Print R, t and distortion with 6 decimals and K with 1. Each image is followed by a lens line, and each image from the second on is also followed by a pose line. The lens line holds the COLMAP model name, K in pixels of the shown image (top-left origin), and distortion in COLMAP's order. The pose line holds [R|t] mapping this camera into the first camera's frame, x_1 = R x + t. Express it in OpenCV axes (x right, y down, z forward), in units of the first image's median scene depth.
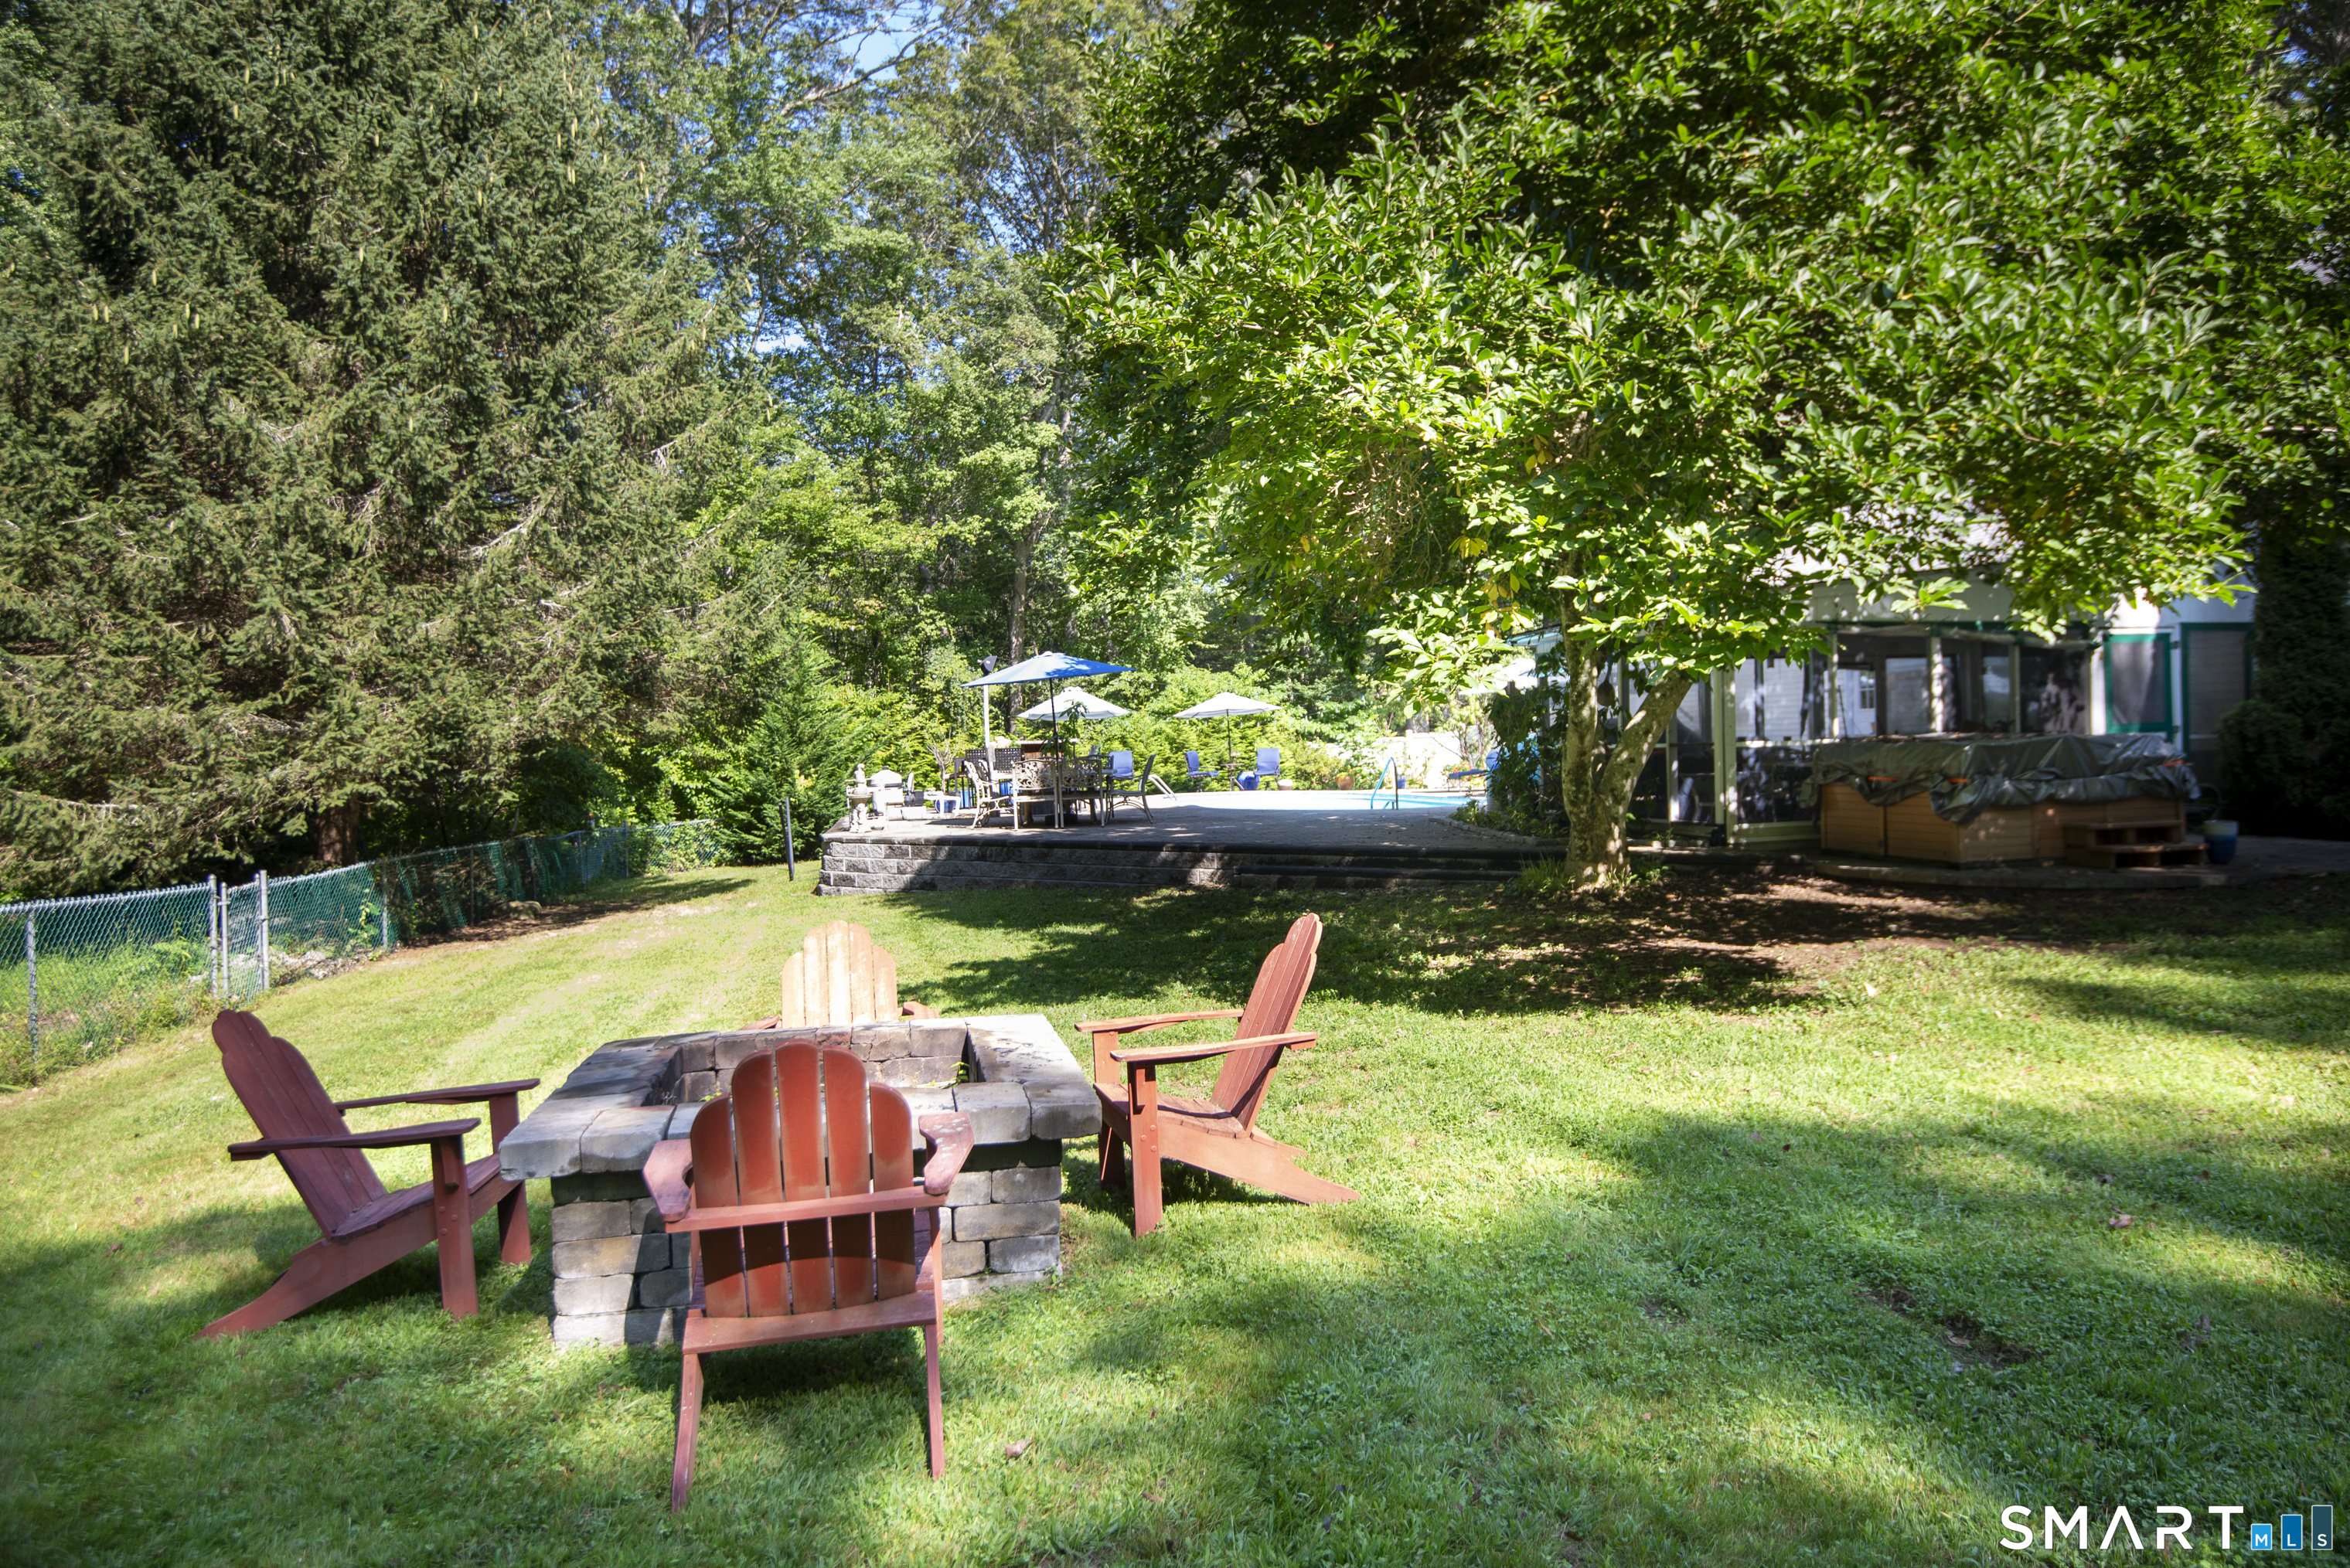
lens RADIAL K [[1491.3, 0, 1175.0], [0, 1491.3, 784.0], [0, 0, 1]] dist [-0.002323, -0.000165]
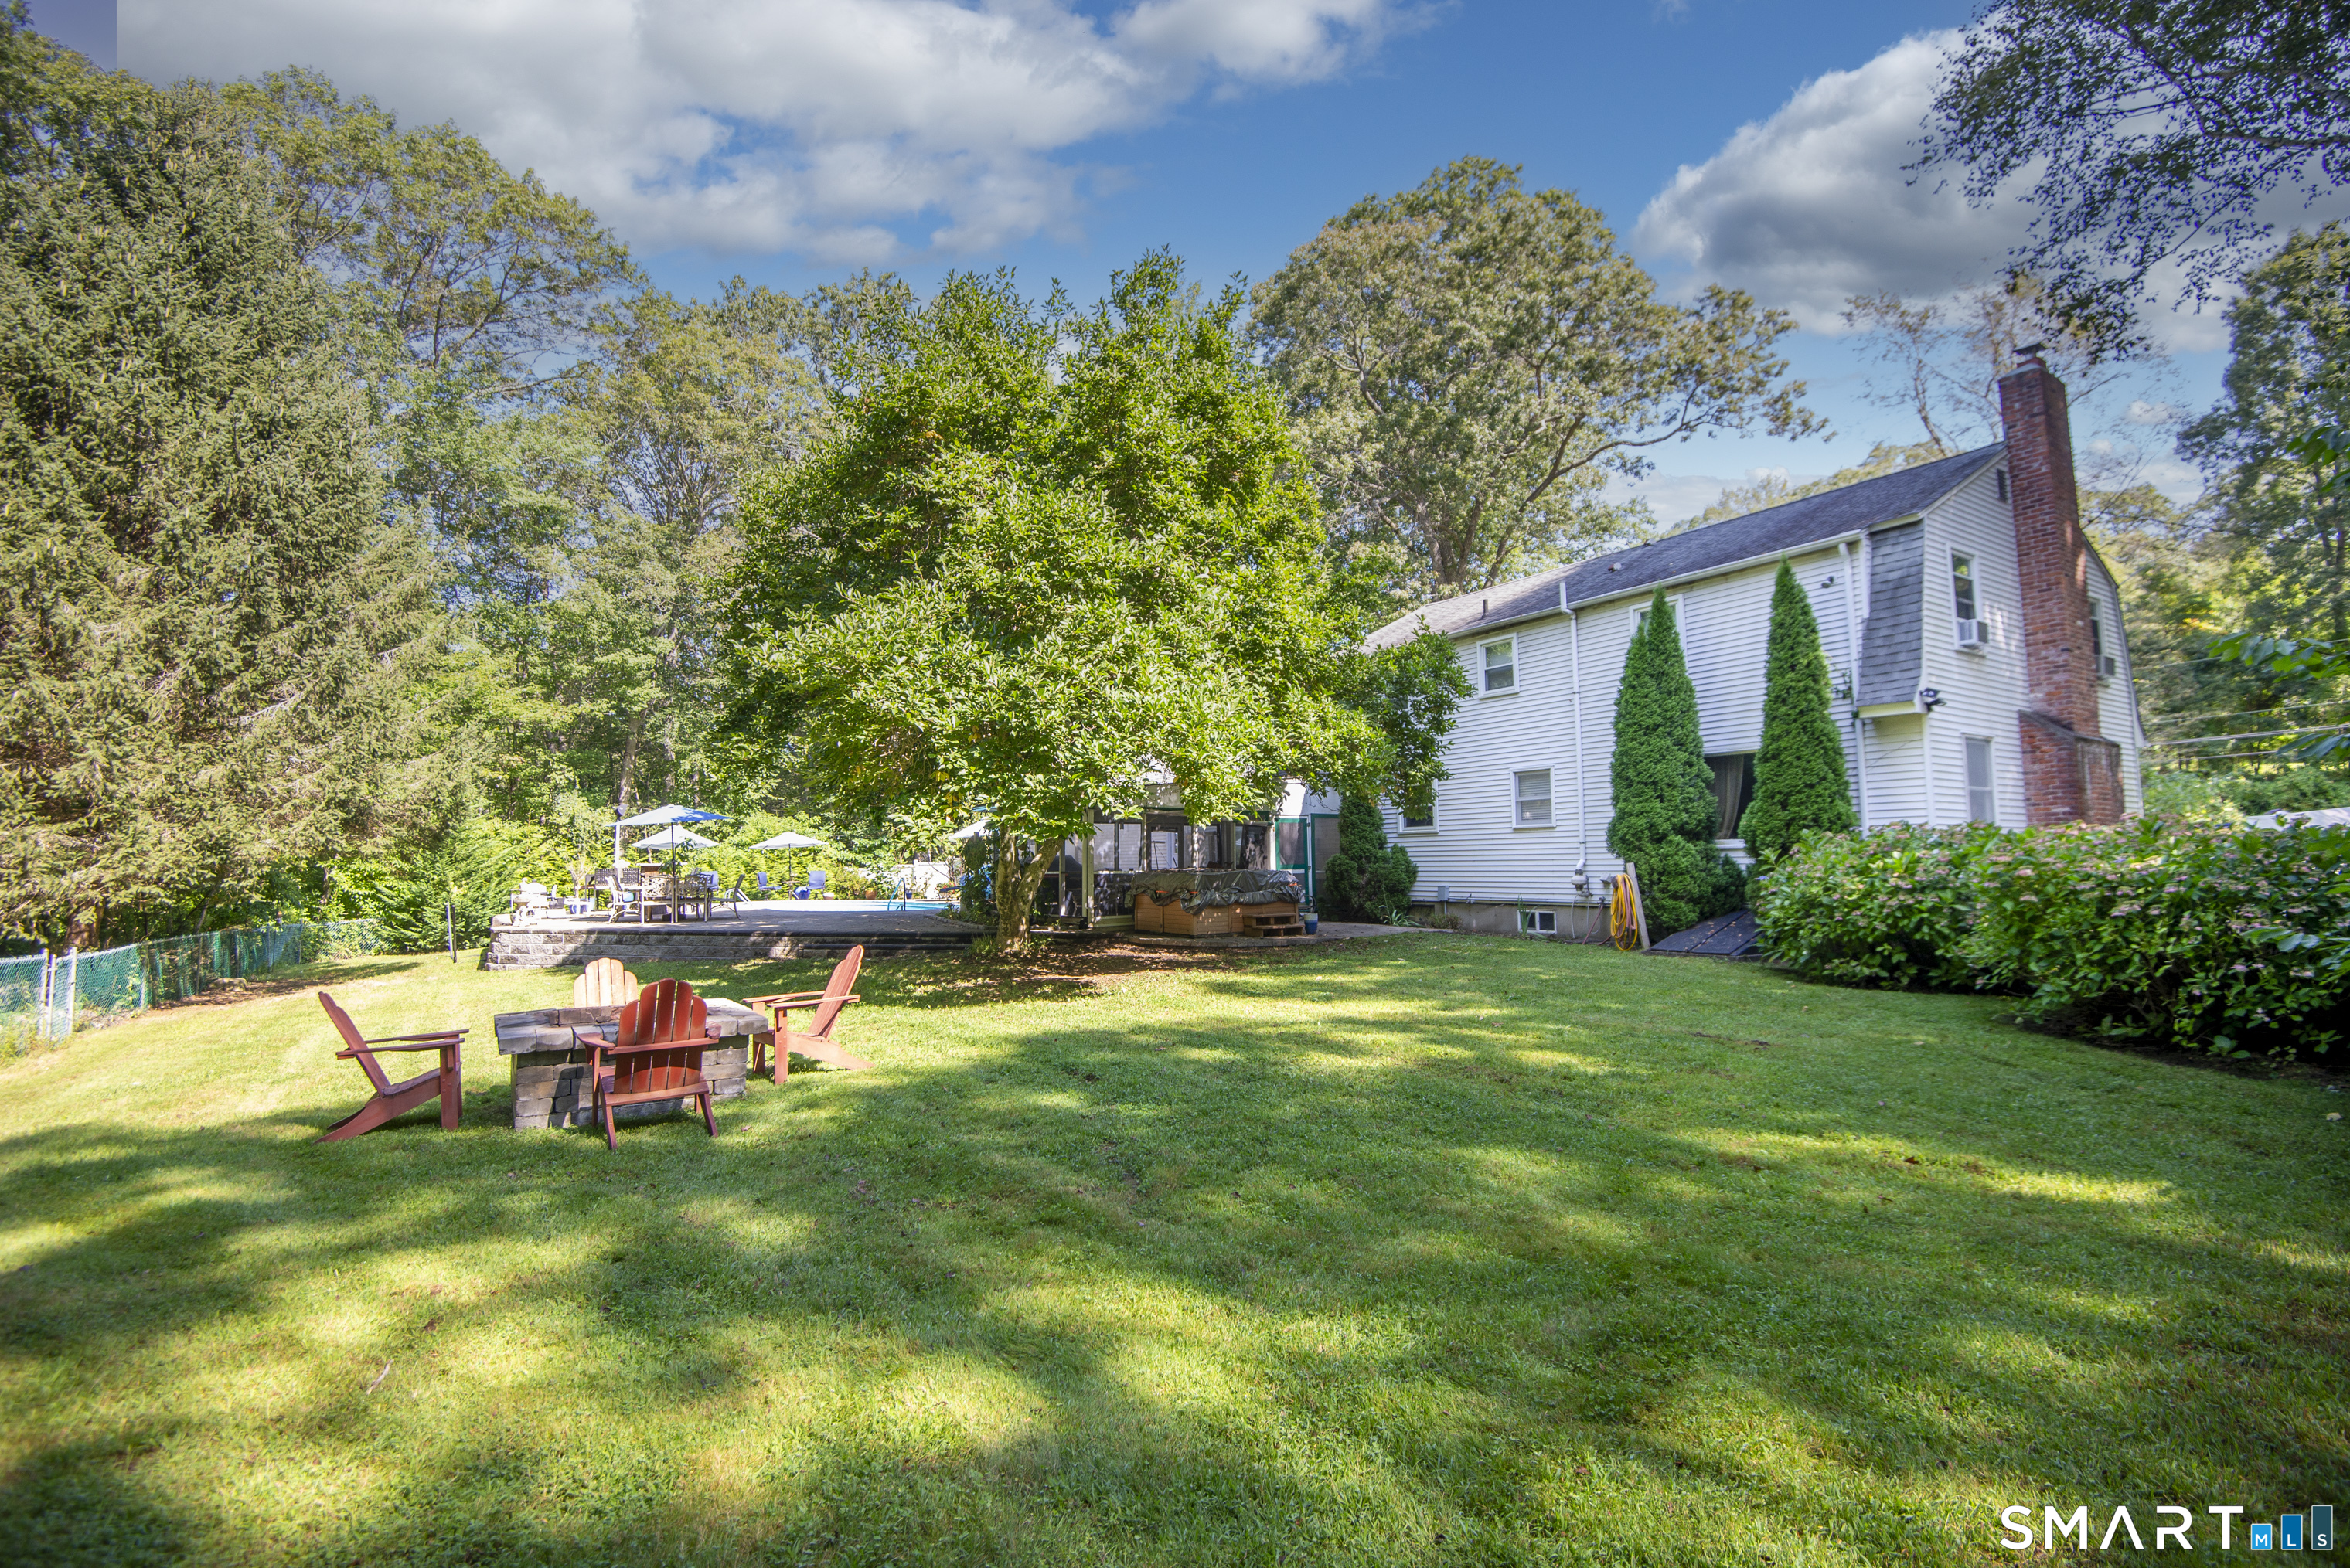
lens RADIAL K [[1027.7, 0, 1175.0], [0, 1027.7, 784.0], [0, 0, 1]] dist [-0.038143, -0.005732]
pose [[0.920891, 0.045117, 0.387200, -0.022816], [-0.002276, 0.993885, -0.110397, 0.003405], [-0.389814, 0.100783, 0.915362, -0.184765]]
